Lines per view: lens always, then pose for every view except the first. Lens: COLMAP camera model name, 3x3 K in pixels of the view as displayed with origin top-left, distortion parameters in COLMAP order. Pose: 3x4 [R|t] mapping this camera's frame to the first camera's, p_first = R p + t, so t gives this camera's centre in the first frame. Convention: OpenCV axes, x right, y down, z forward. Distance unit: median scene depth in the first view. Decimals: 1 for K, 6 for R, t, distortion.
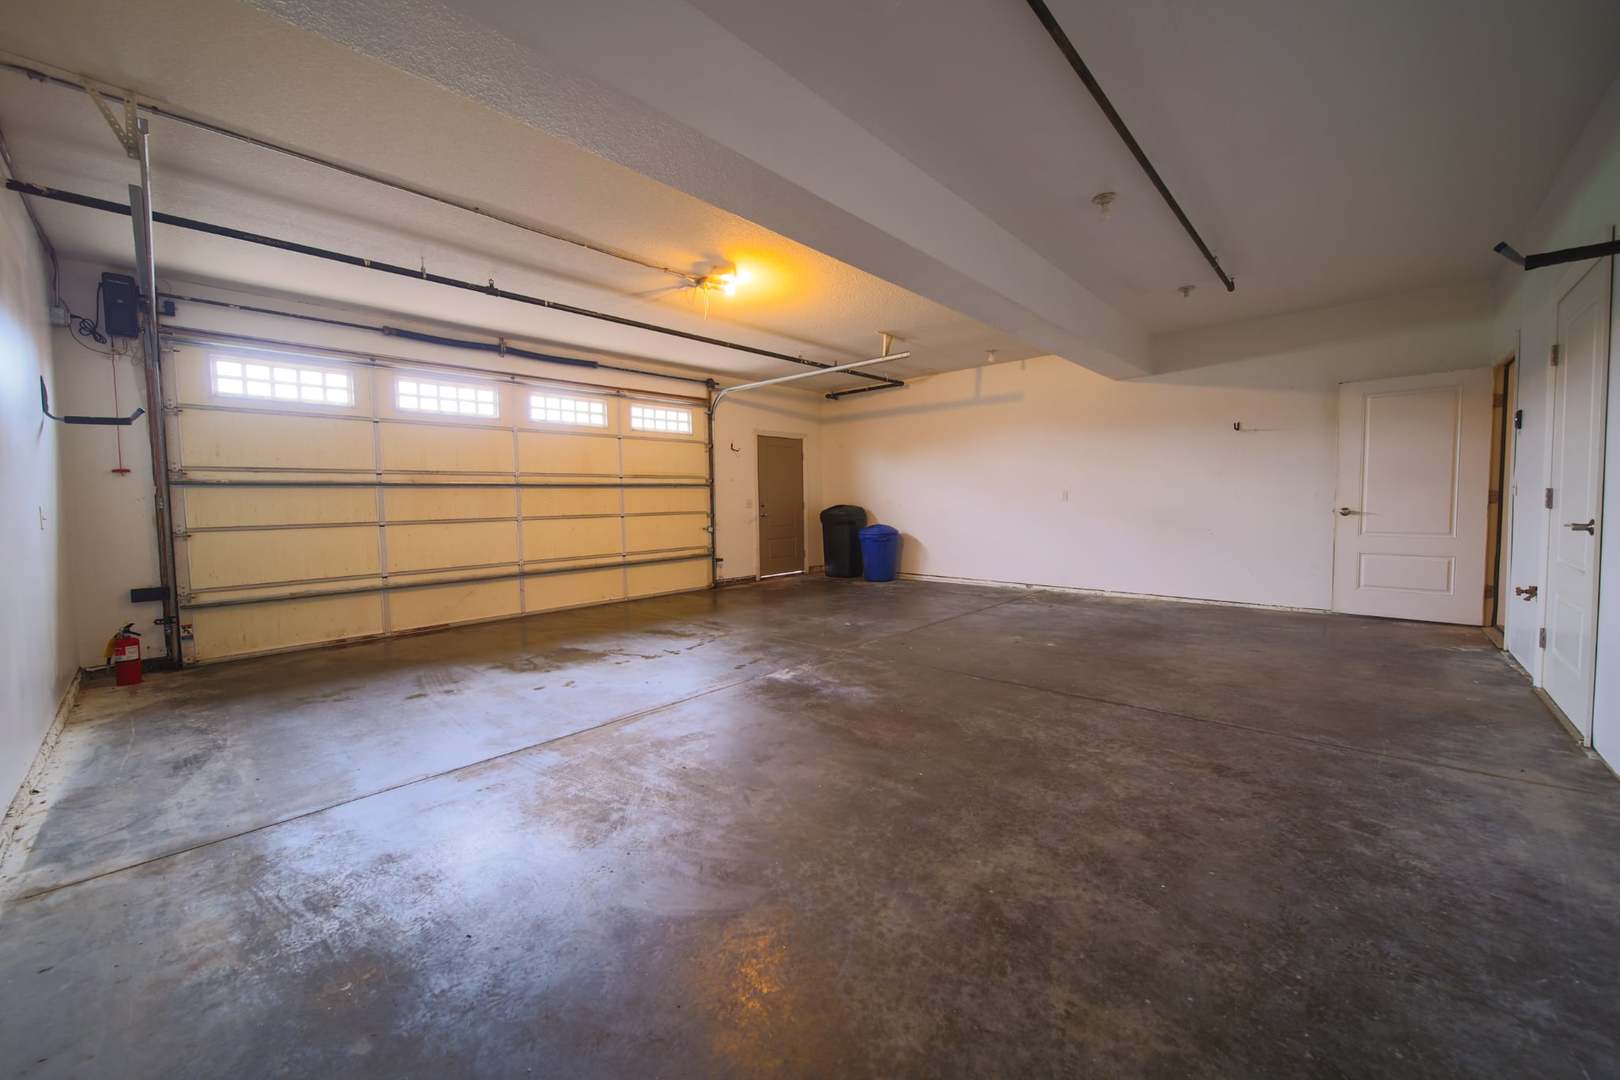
lens RADIAL K [[601.6, 0, 811.2], [0, 601.6, 530.5], [0, 0, 1]] dist [-0.001976, -0.000930]
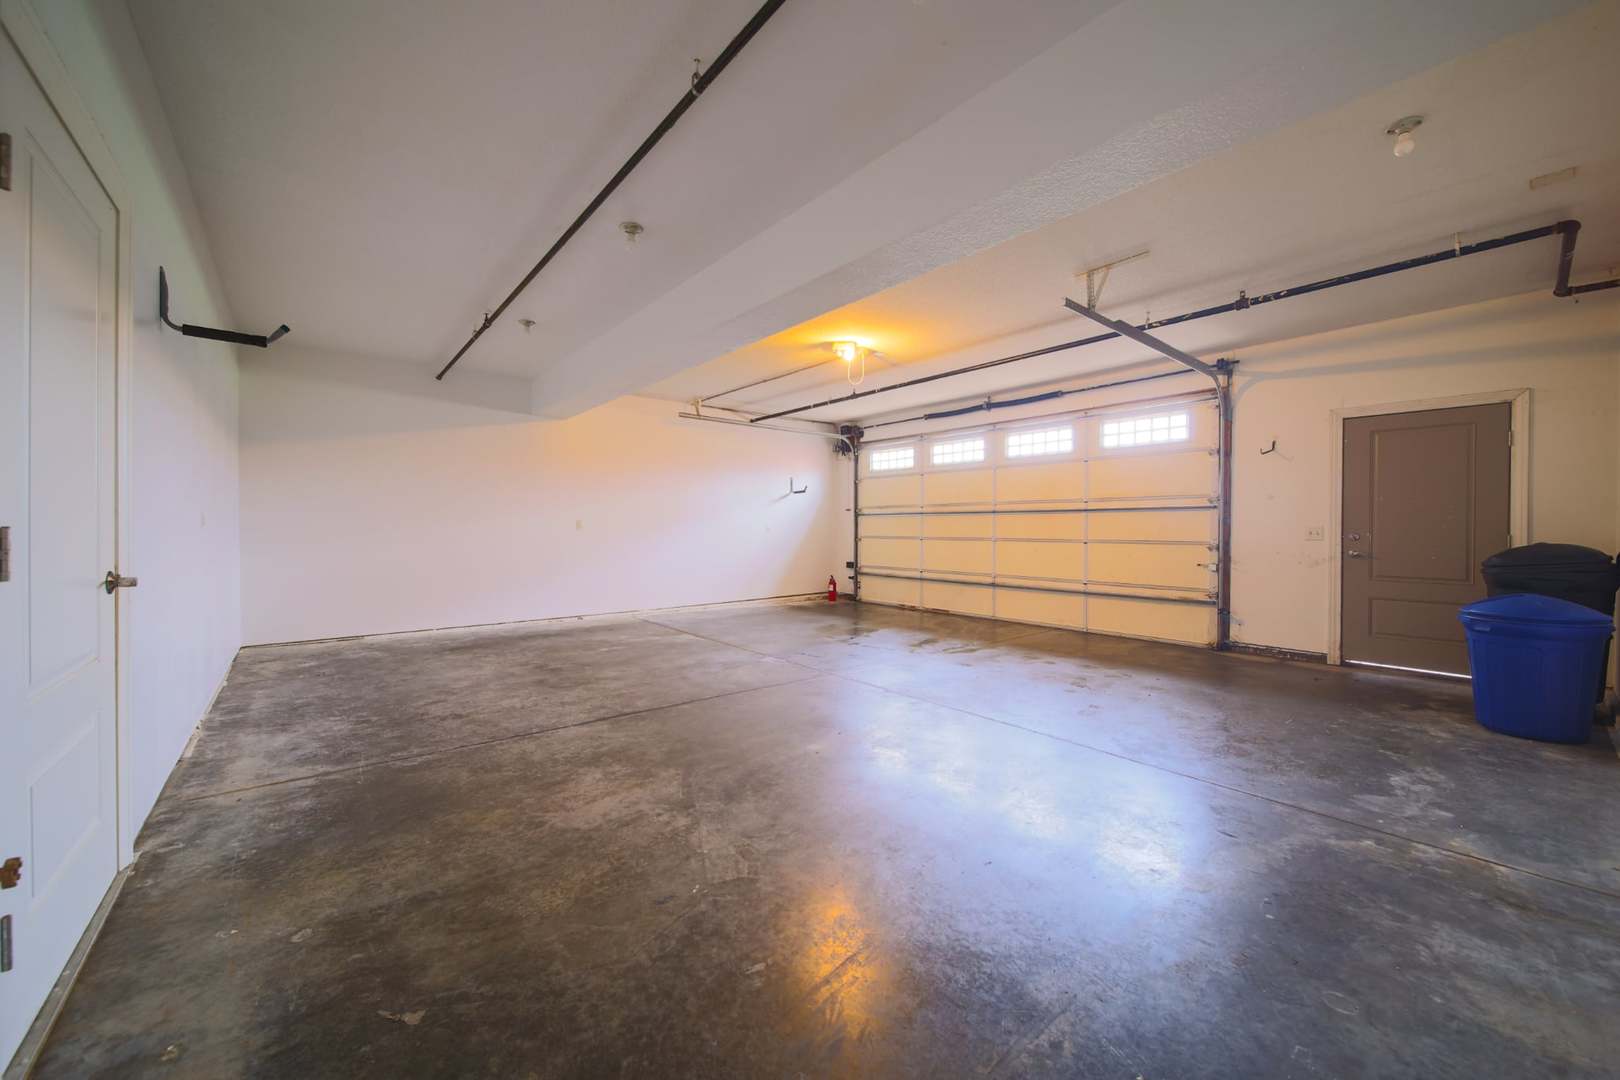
lens RADIAL K [[601.6, 0, 811.2], [0, 601.6, 530.5], [0, 0, 1]] dist [-0.001976, -0.000930]
pose [[-0.125495, 0.021137, -0.991869, 1.078626], [-0.052508, 0.998230, 0.027916, -0.072553], [0.990704, 0.055584, -0.124163, 1.077474]]
